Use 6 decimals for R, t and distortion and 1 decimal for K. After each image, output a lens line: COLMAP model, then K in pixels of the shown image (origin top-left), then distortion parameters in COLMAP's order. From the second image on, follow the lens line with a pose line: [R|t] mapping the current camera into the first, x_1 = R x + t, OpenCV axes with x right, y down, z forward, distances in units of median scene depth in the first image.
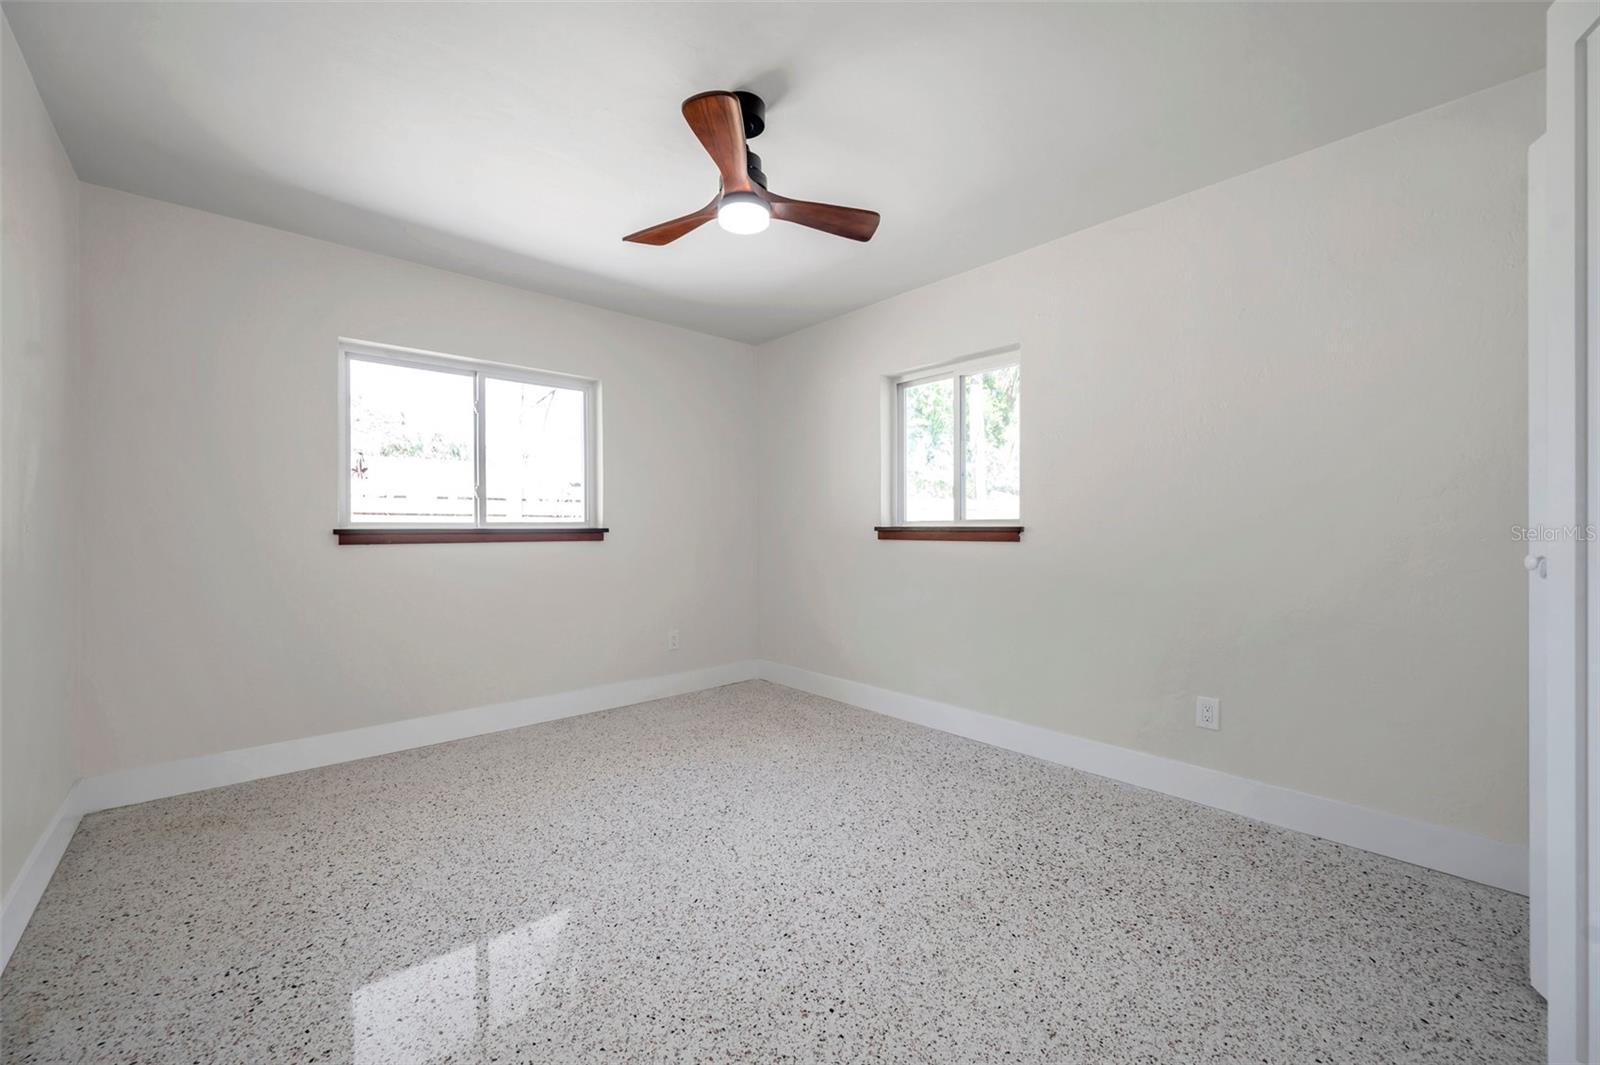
lens RADIAL K [[633.9, 0, 798.1], [0, 633.9, 530.8], [0, 0, 1]] dist [-0.001329, -0.000301]
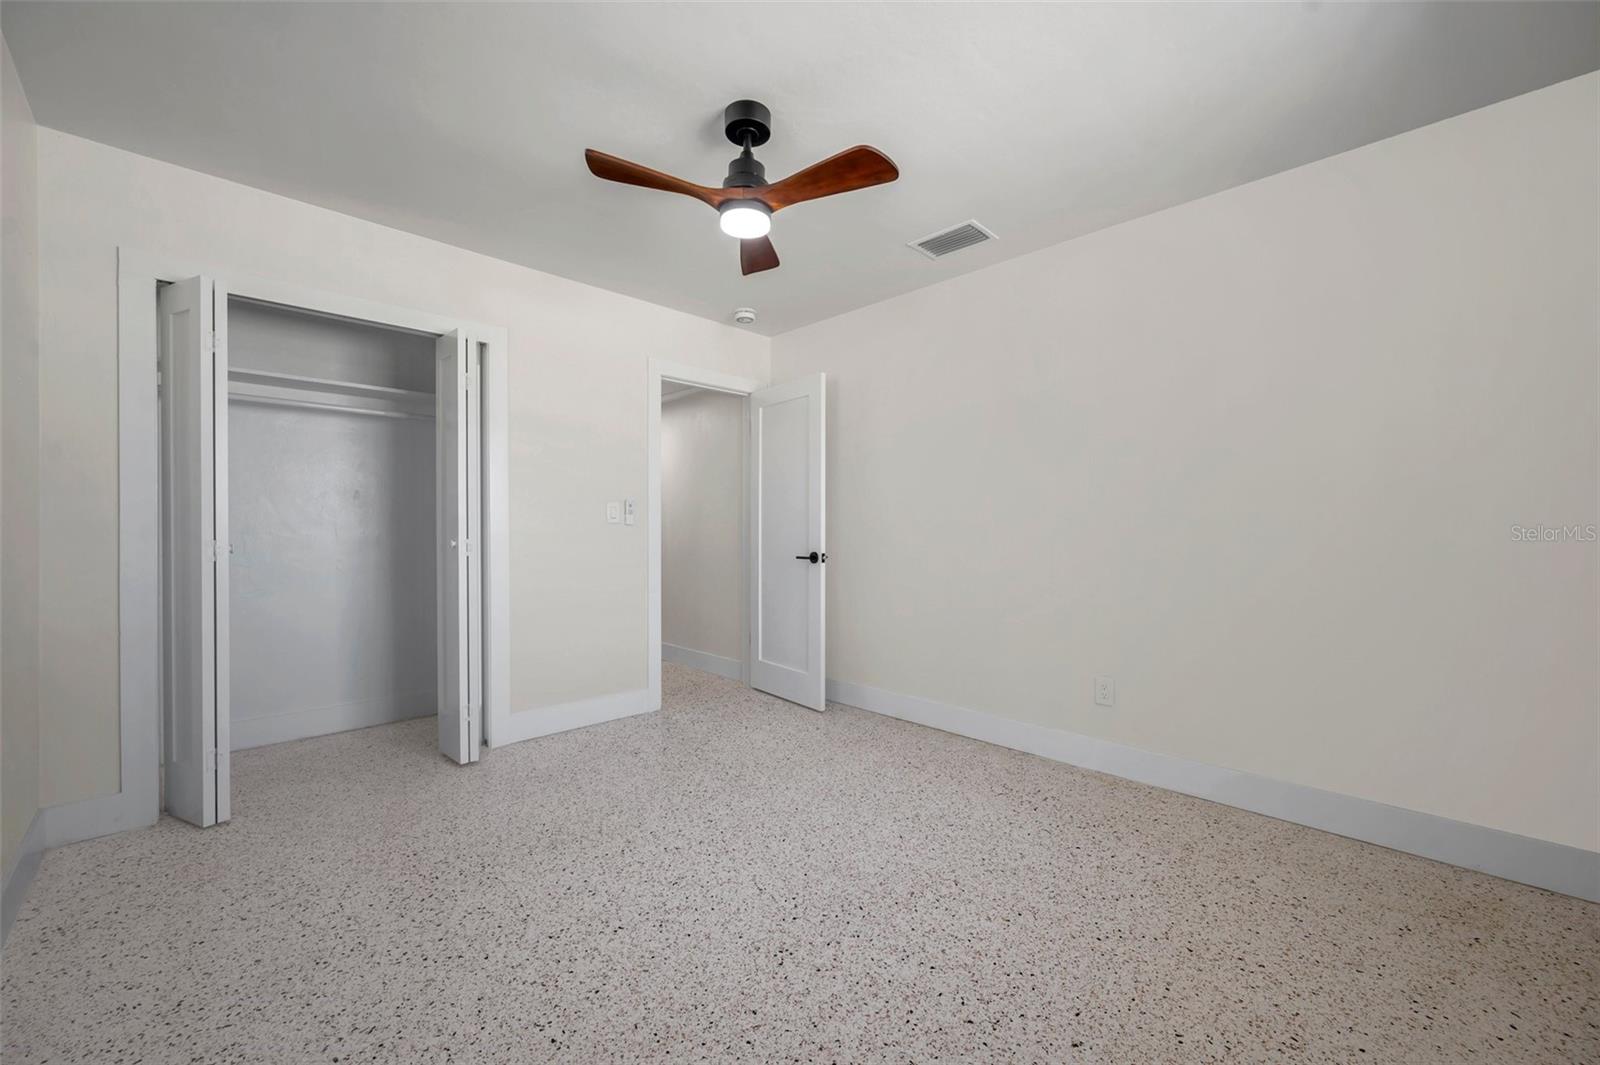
lens RADIAL K [[633.9, 0, 798.1], [0, 633.9, 530.8], [0, 0, 1]] dist [-0.001329, -0.000301]
pose [[-0.998950, 0.000479, -0.045818, -0.120976], [0.000114, 0.999968, 0.007953, -0.006693], [0.045820, 0.007939, -0.998918, 1.980289]]
